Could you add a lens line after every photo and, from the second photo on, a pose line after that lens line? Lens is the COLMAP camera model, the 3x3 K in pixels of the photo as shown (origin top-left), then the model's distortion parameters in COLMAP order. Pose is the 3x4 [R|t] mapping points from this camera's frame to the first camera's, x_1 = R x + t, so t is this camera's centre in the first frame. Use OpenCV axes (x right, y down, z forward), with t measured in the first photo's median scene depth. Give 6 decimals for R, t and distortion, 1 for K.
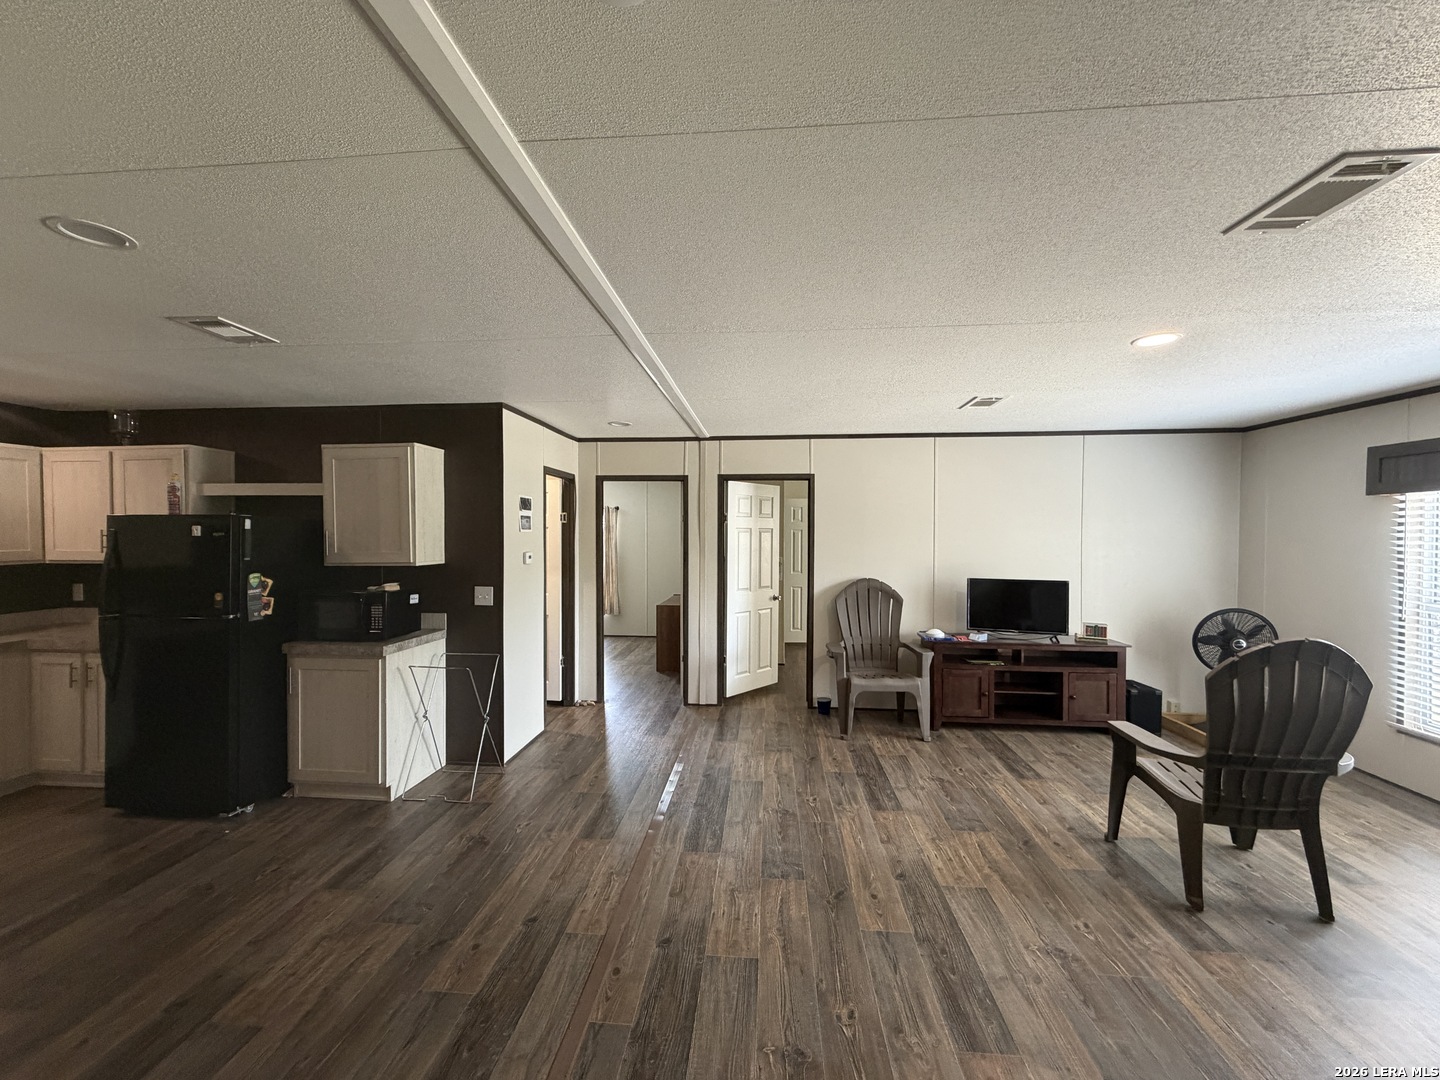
lens RADIAL K [[574.2, 0, 717.2], [0, 574.2, 542.1], [0, 0, 1]] dist [-0.000238, -0.000022]
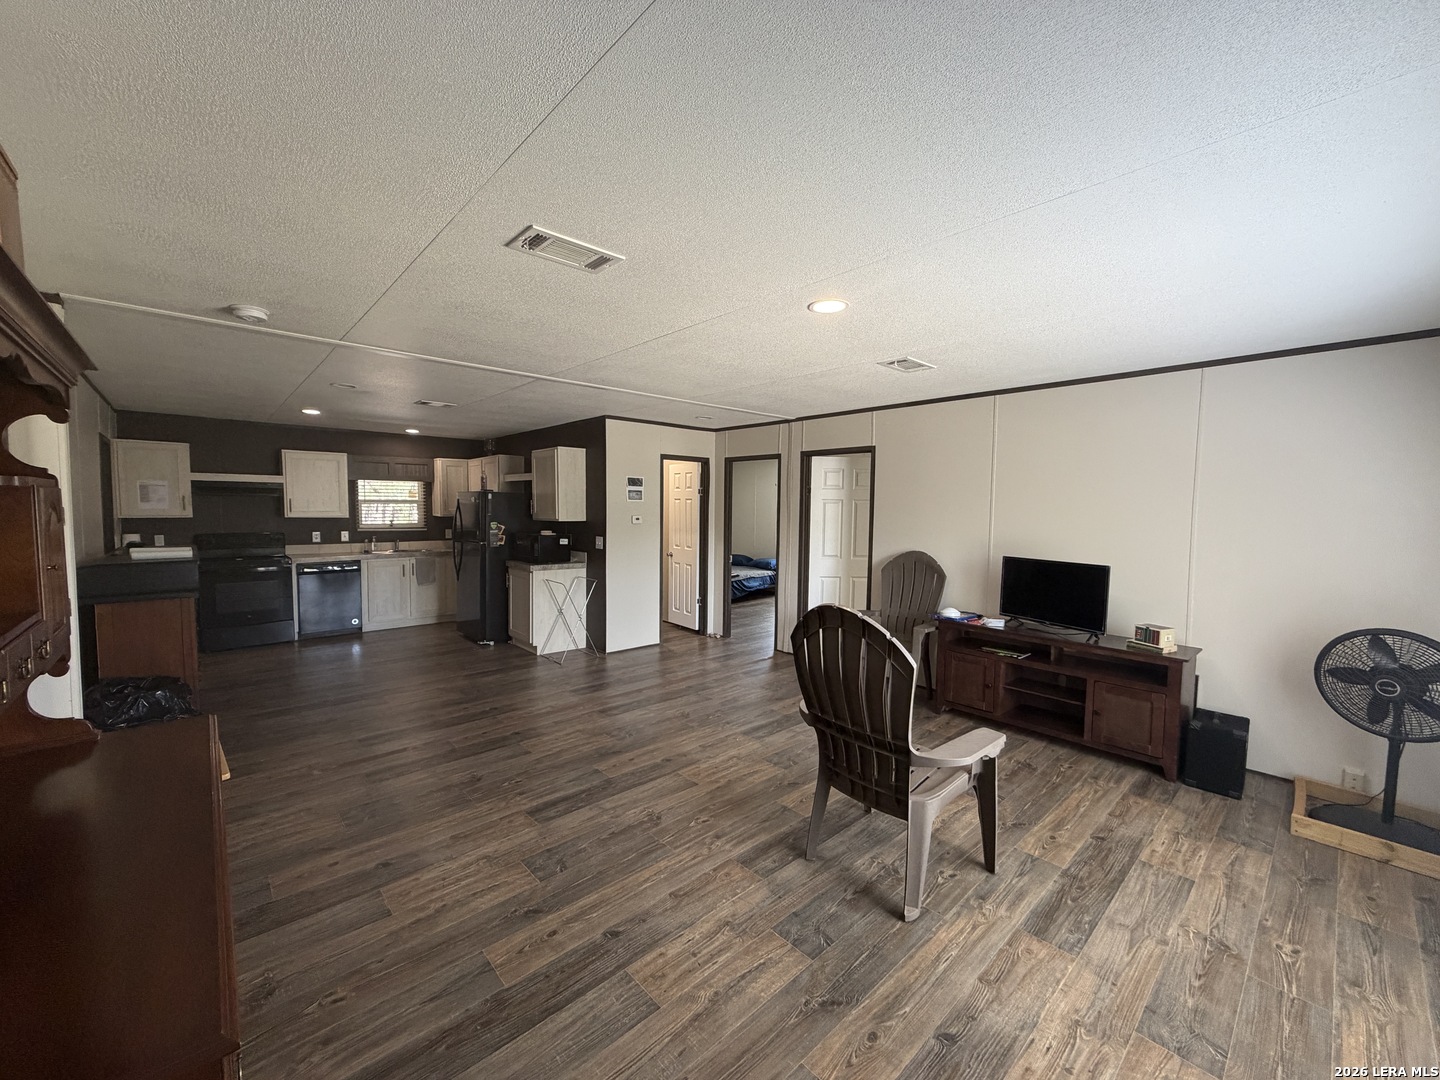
lens RADIAL K [[574.2, 0, 717.2], [0, 574.2, 542.1], [0, 0, 1]] dist [-0.000238, -0.000022]
pose [[0.738171, 0.049210, -0.672816, 0.870241], [-0.021146, 0.998534, 0.049833, 0.008804], [0.674282, -0.022558, 0.738129, 0.077728]]
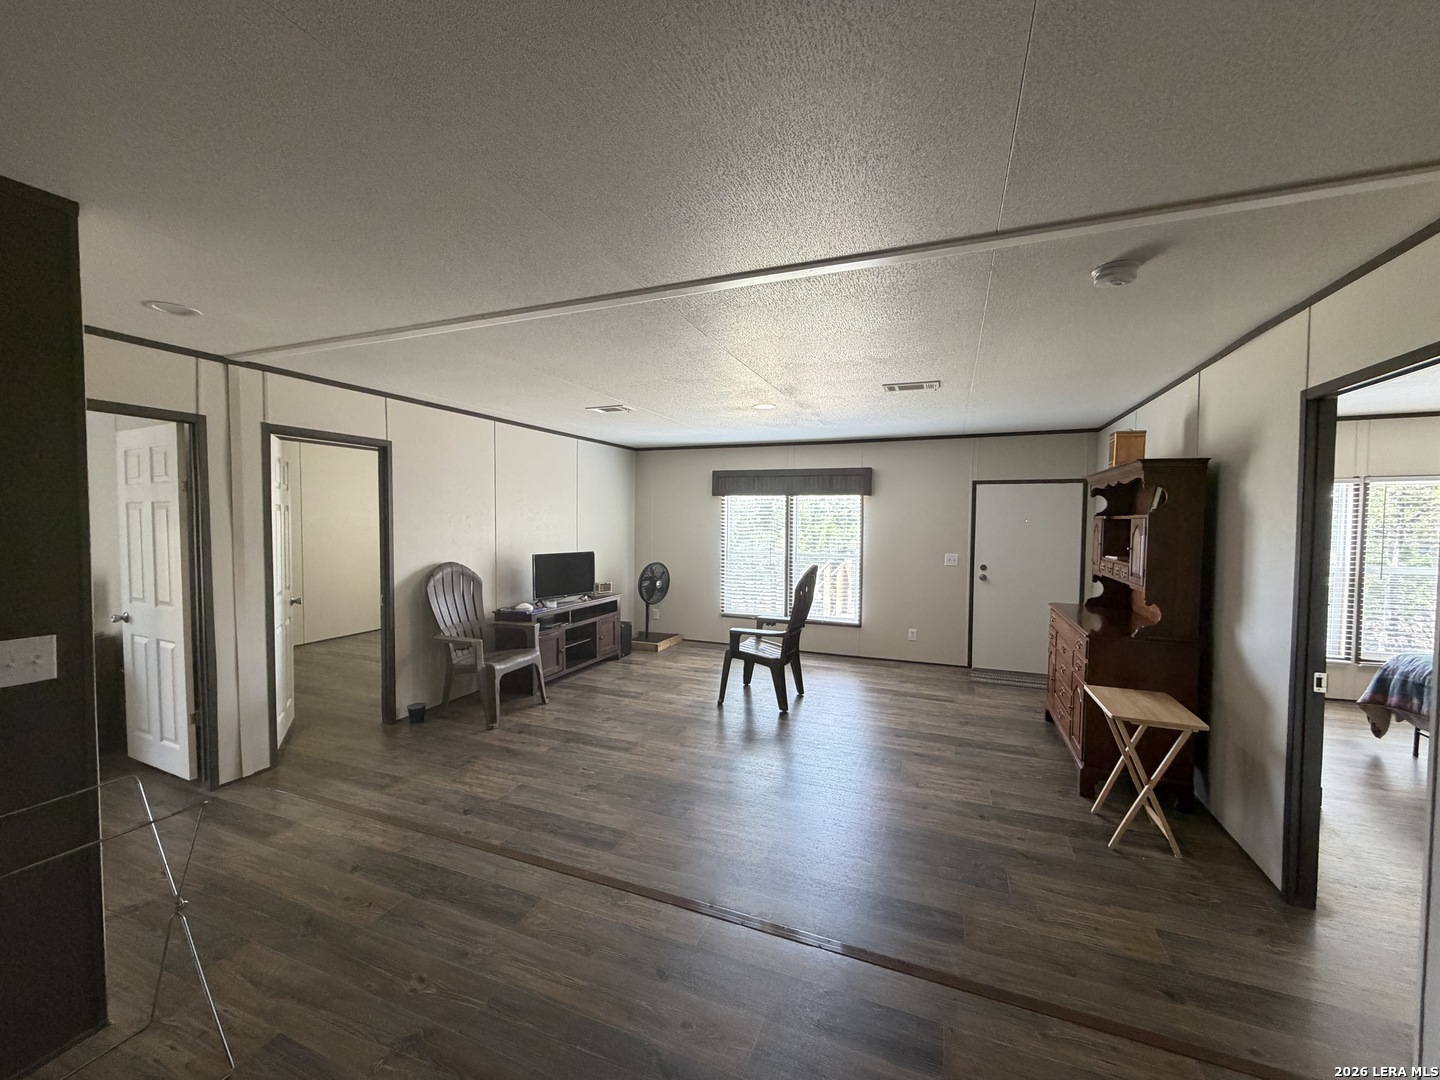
lens RADIAL K [[574.2, 0, 717.2], [0, 574.2, 542.1], [0, 0, 1]] dist [-0.000238, -0.000022]
pose [[0.289645, -0.040896, 0.956260, -0.654180], [0.009603, 0.999161, 0.039822, -0.003636], [-0.957086, -0.002352, 0.289795, 0.412991]]
